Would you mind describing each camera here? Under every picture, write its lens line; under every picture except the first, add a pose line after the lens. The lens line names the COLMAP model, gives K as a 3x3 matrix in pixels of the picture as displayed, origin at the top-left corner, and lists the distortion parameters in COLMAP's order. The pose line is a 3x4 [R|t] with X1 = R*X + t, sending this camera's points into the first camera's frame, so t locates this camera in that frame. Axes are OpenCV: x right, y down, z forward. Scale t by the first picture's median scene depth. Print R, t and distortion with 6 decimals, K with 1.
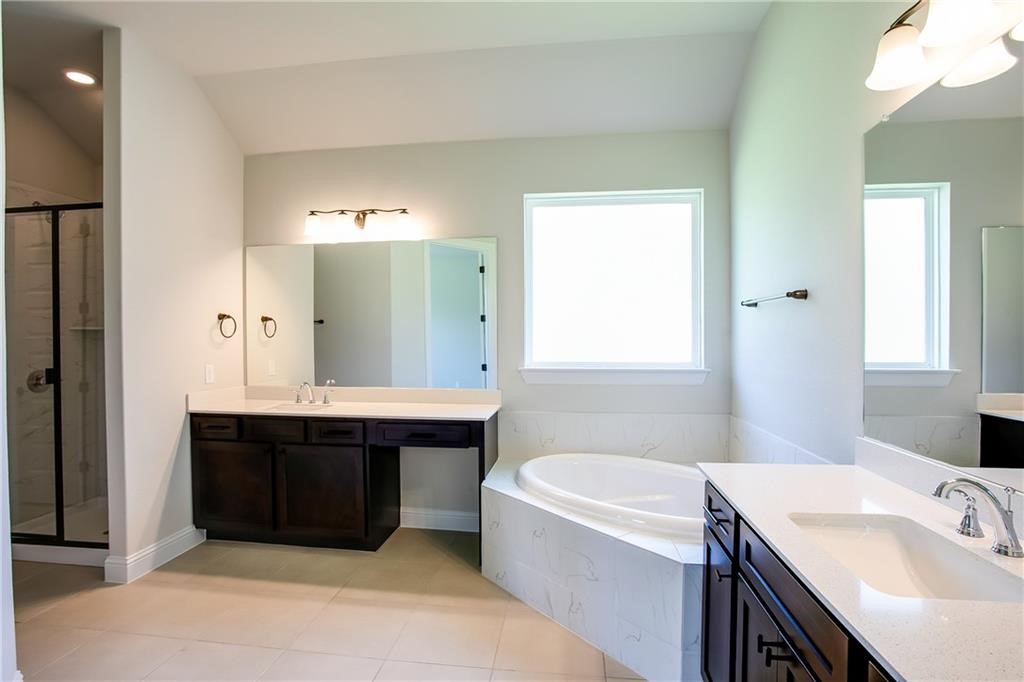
lens RADIAL K [[504.1, 0, 519.8], [0, 504.1, 344.3], [0, 0, 1]] dist [-0.046701, 0.019115]
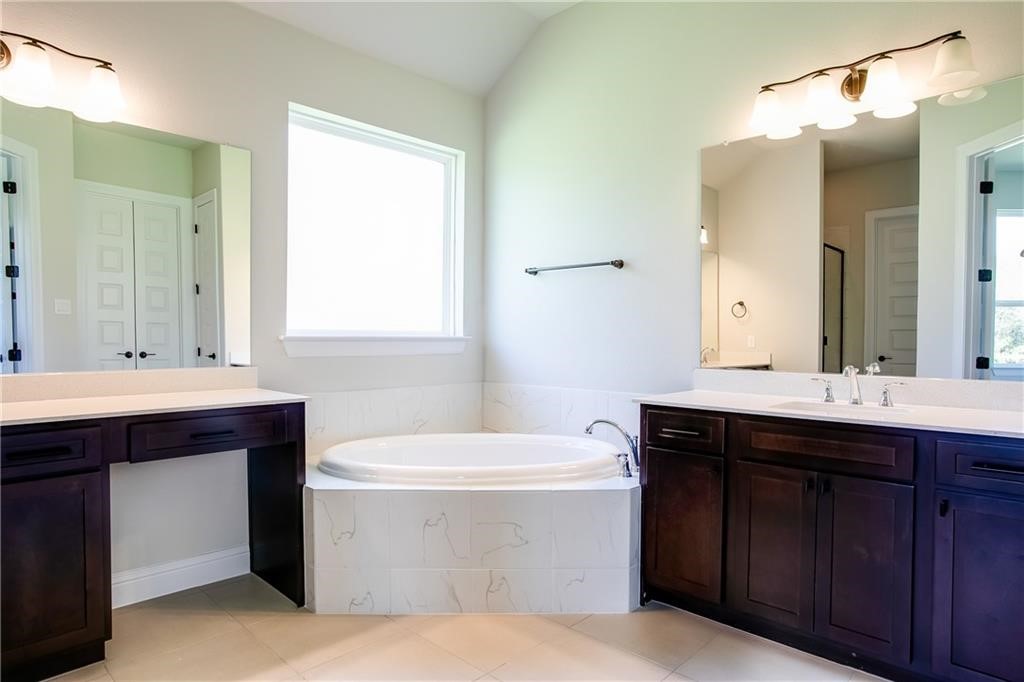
lens RADIAL K [[597.6, 0, 501.4], [0, 597.6, 344.5], [0, 0, 1]] dist [-0.034361, 0.003734]
pose [[0.605019, -0.005726, 0.796190, -0.559567], [0.005342, 0.999981, 0.003132, 0.066050], [-0.796193, 0.002359, 0.605038, 0.254597]]
